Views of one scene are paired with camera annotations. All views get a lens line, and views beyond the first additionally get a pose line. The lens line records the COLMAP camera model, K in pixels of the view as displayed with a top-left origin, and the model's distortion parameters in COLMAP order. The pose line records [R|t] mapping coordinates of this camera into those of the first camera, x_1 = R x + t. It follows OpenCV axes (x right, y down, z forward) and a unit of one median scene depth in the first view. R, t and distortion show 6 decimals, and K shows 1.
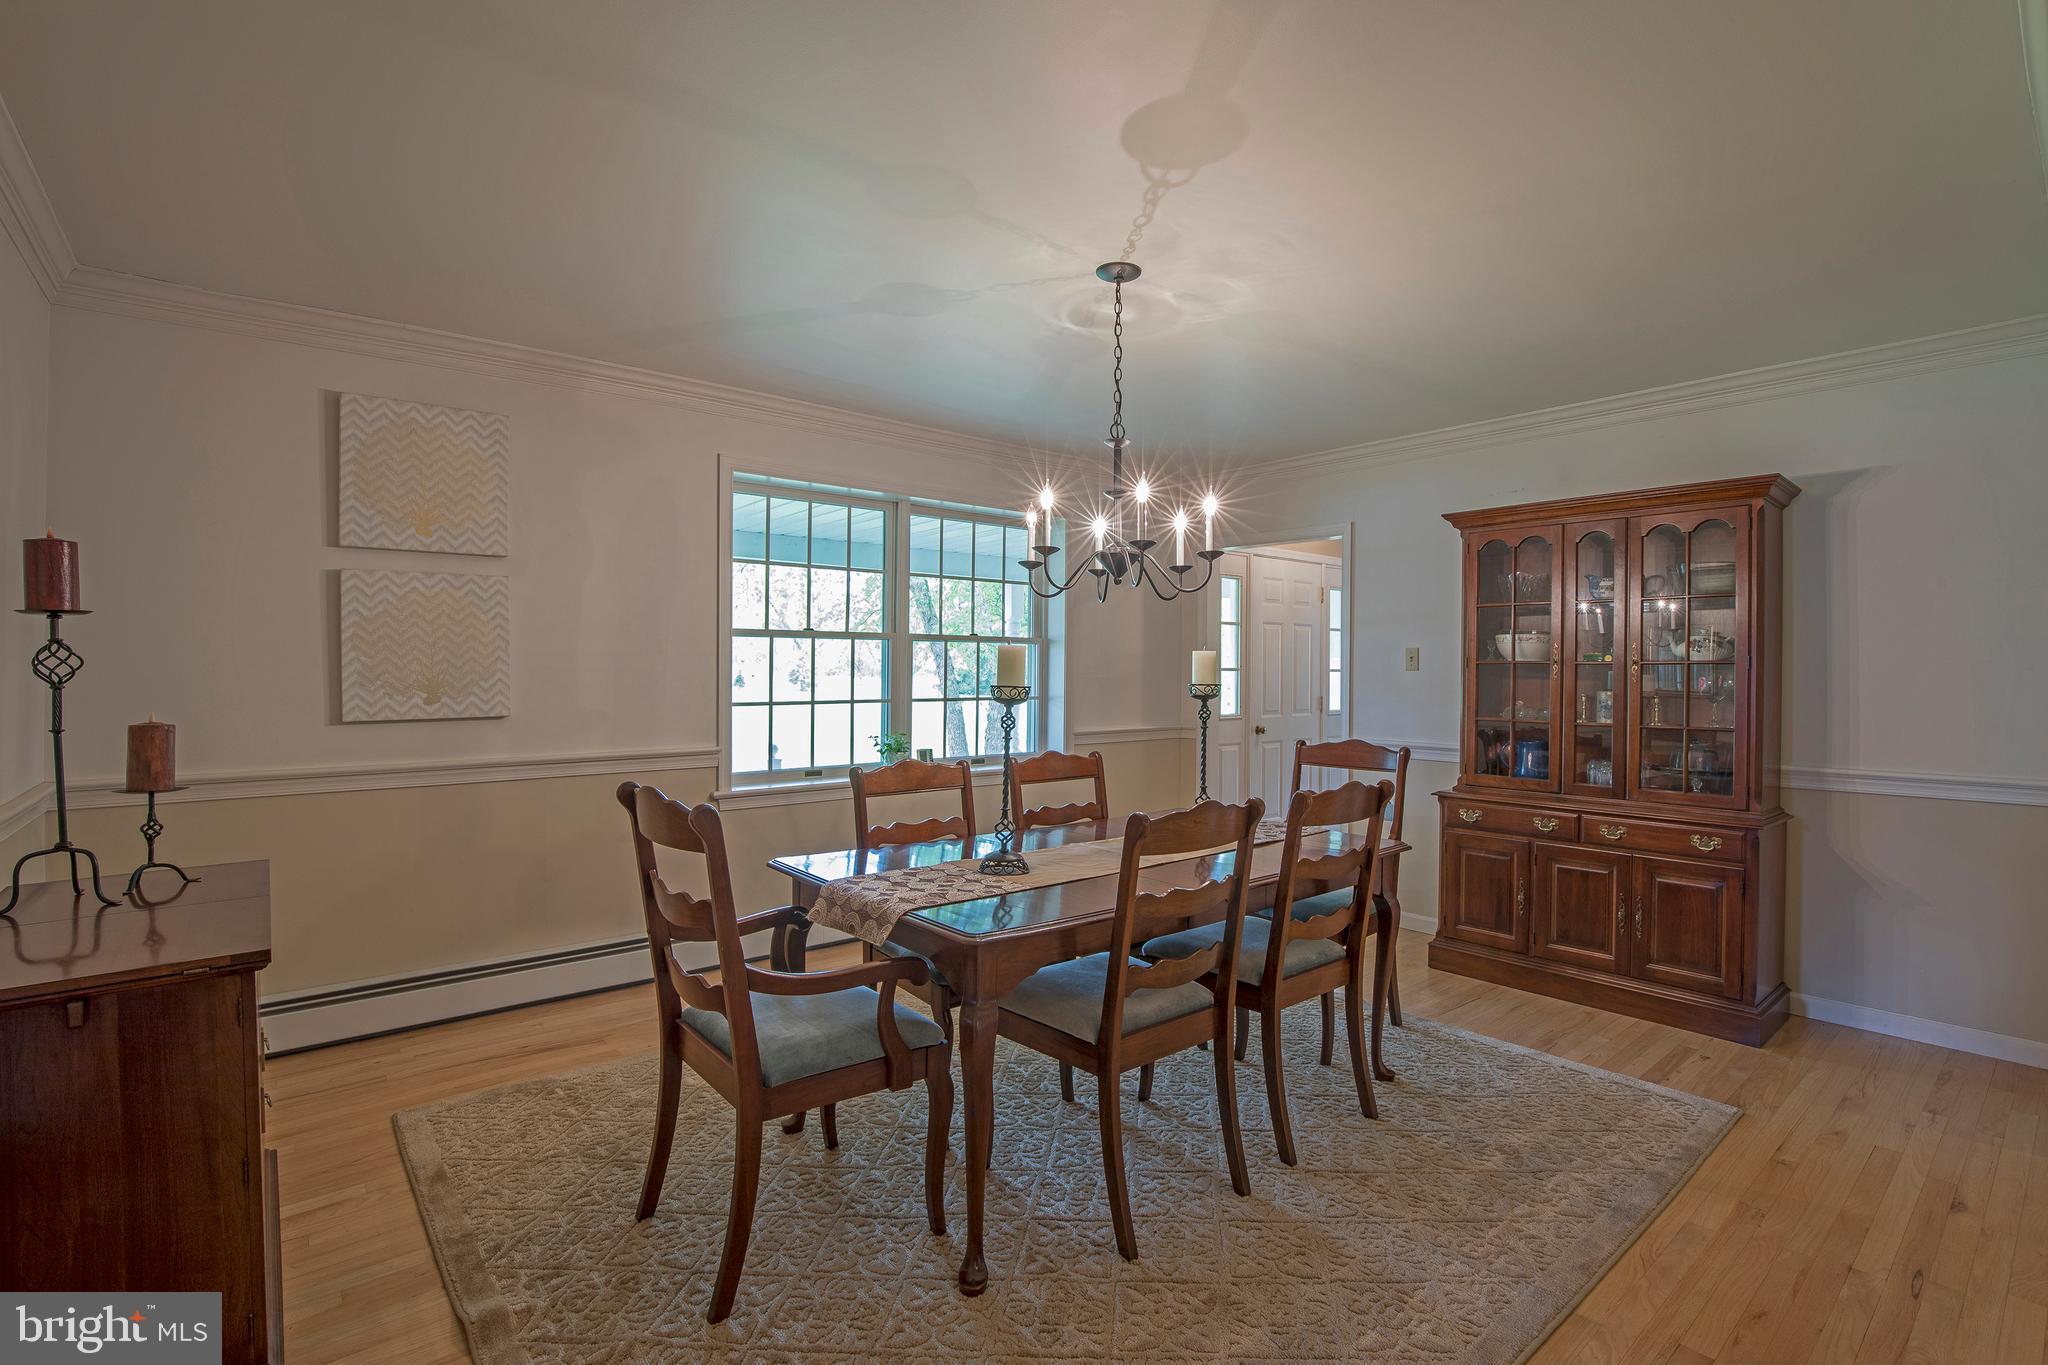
lens RADIAL K [[943.5, 0, 1025.9], [0, 943.5, 675.5], [0, 0, 1]] dist [-0.045739, 0.002661]
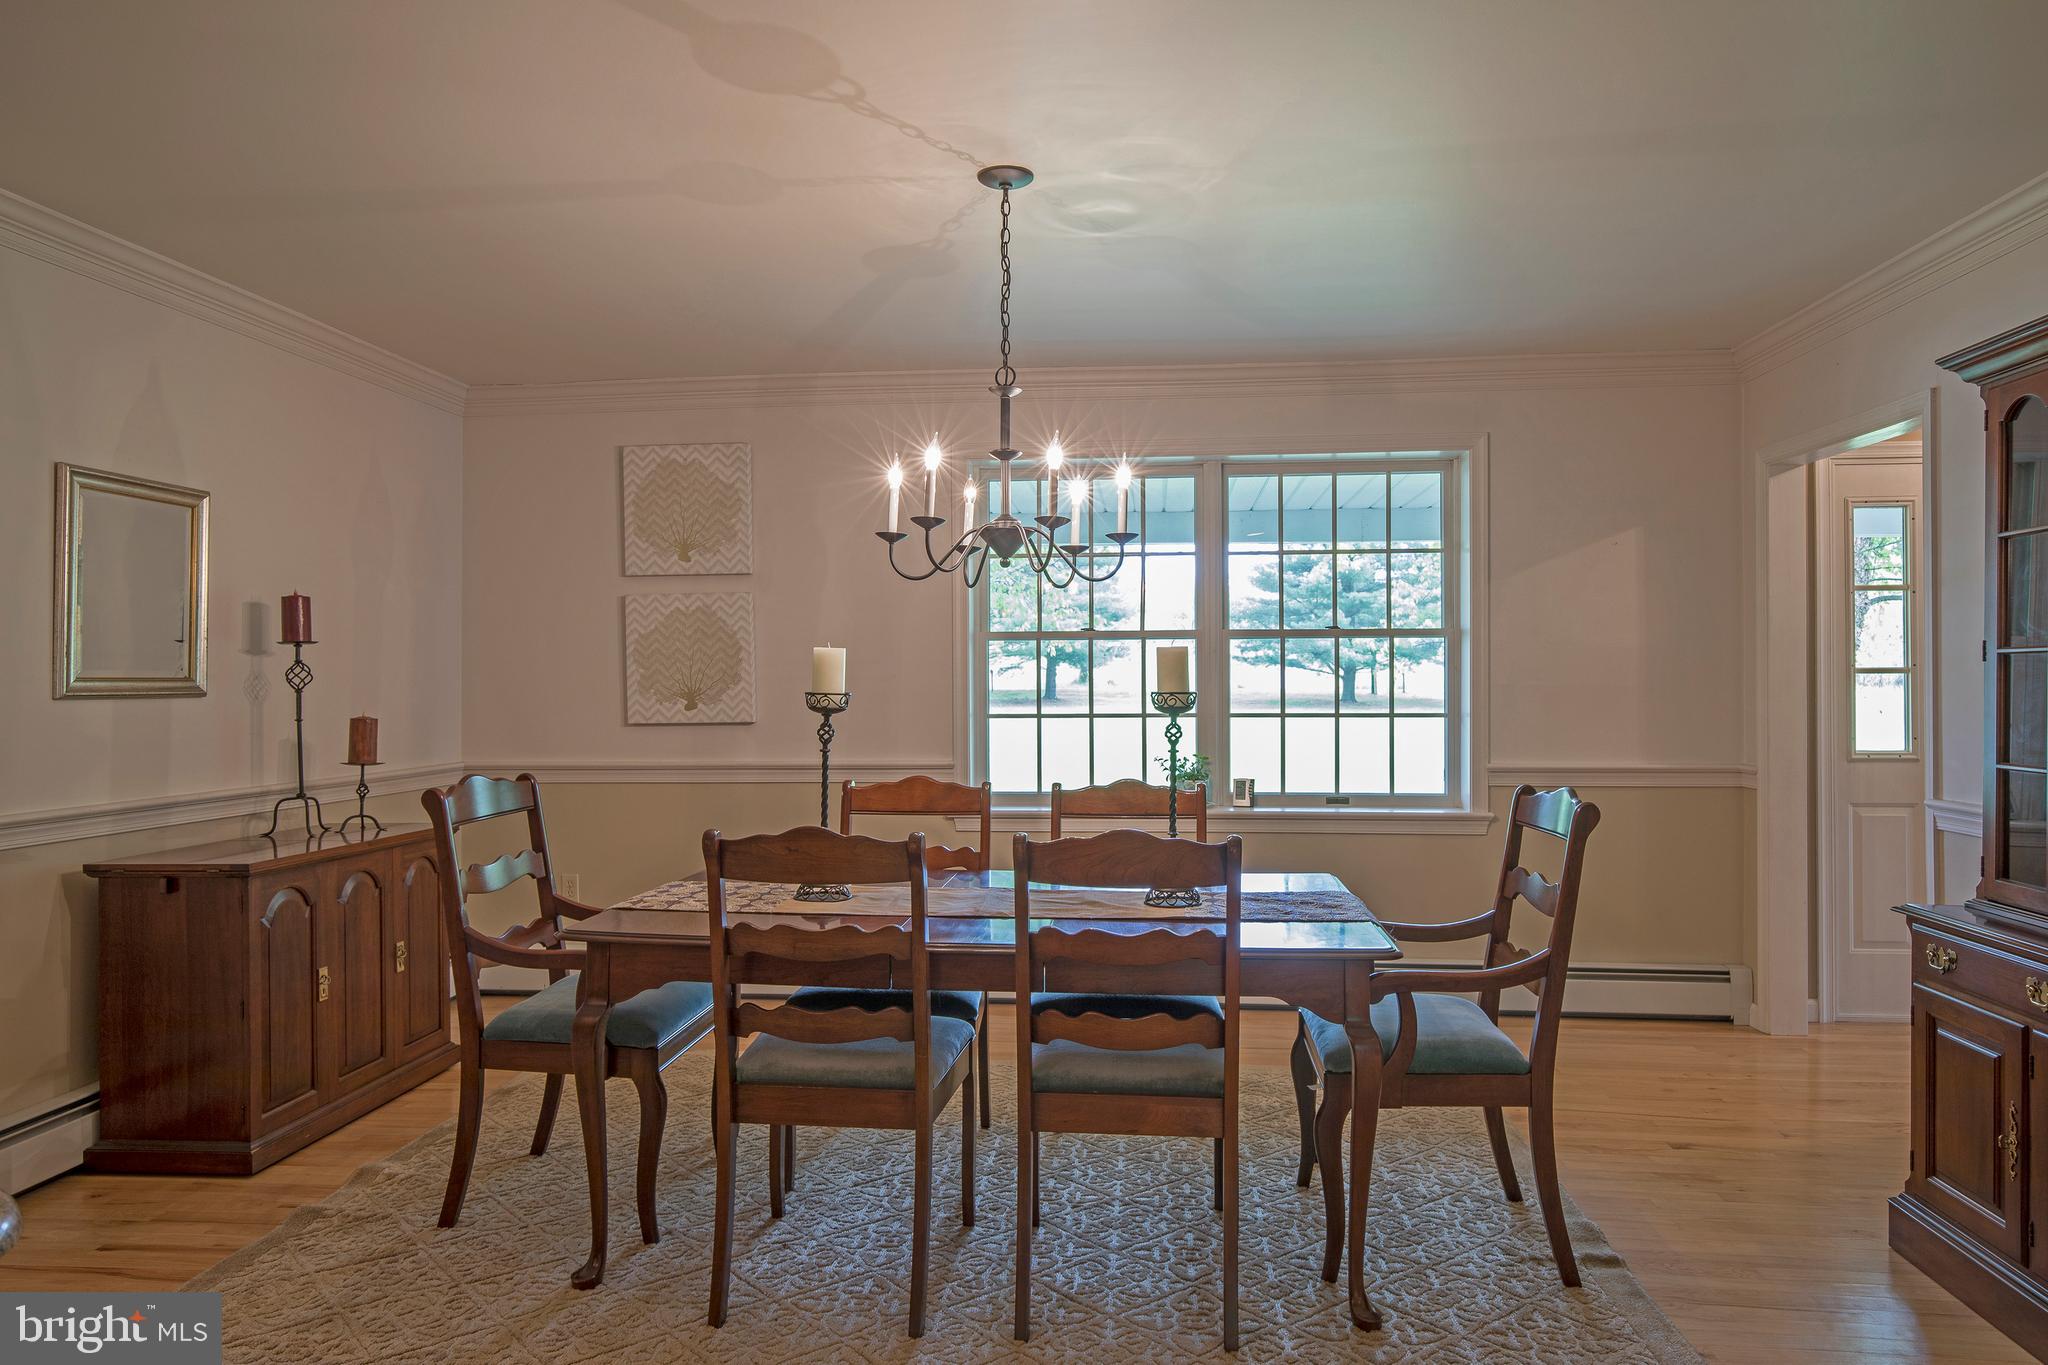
lens RADIAL K [[1275.6, 0, 1018.0], [0, 1275.6, 681.4], [0, 0, 1]] dist [-0.011736, -0.002158]
pose [[0.692118, -0.006102, -0.721758, 0.764590], [0.002428, 0.999978, -0.006125, 0.006760], [0.721780, 0.002487, 0.692118, 0.218111]]
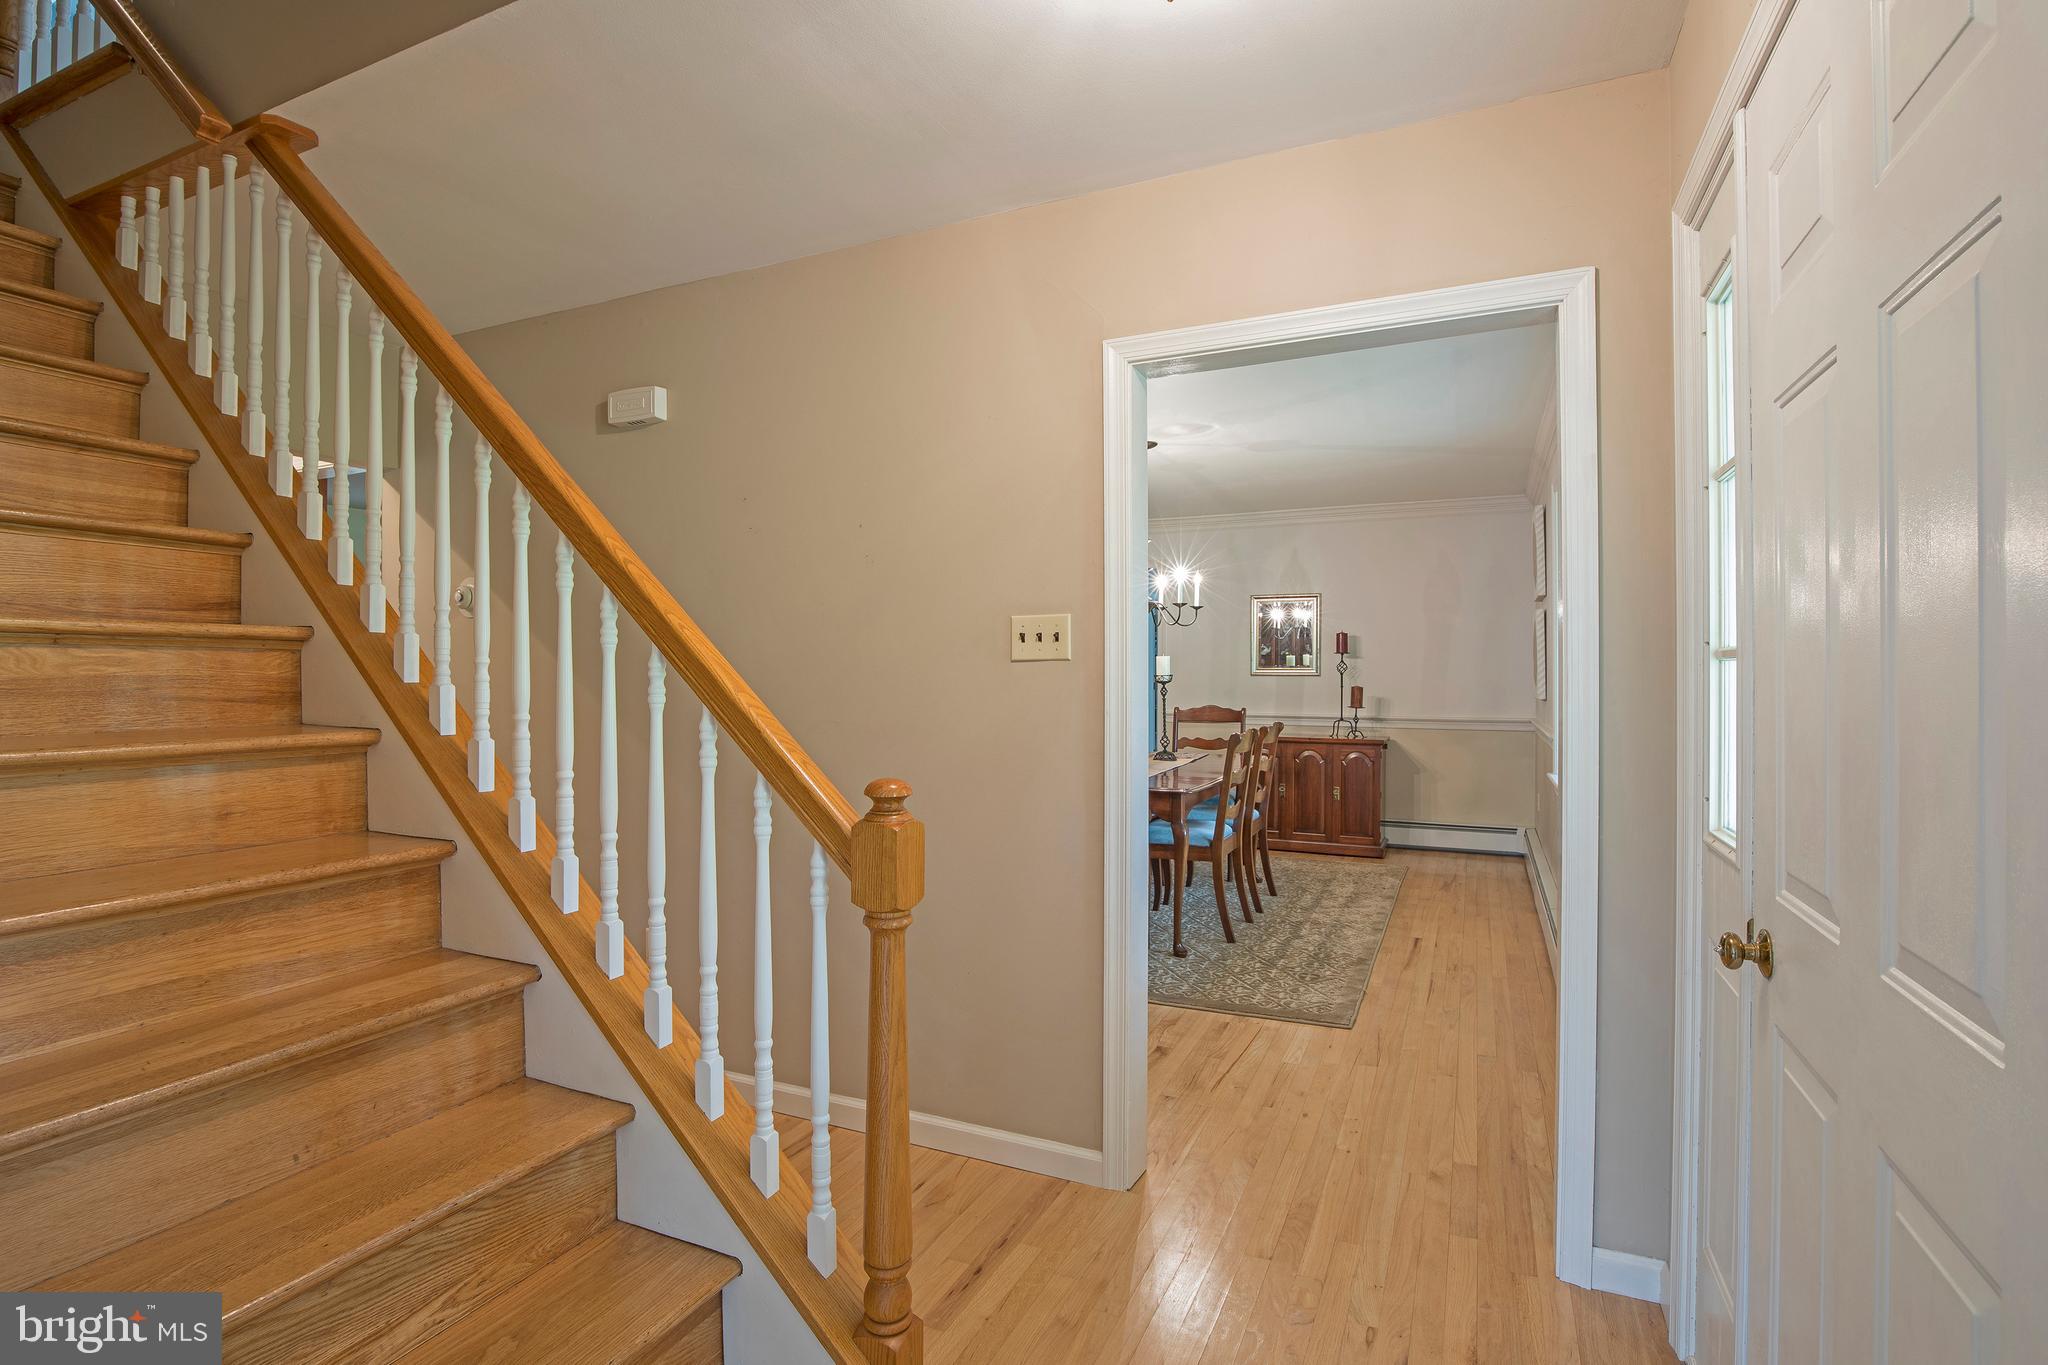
lens RADIAL K [[965.3, 0, 1023.4], [0, 965.3, 672.7], [0, 0, 1]] dist [0.000065, -0.000009]
pose [[-0.908829, -0.004388, -0.417145, 0.927098], [-0.006681, 0.999970, 0.004037, -0.000301], [0.417115, 0.006456, -0.908831, 2.225962]]
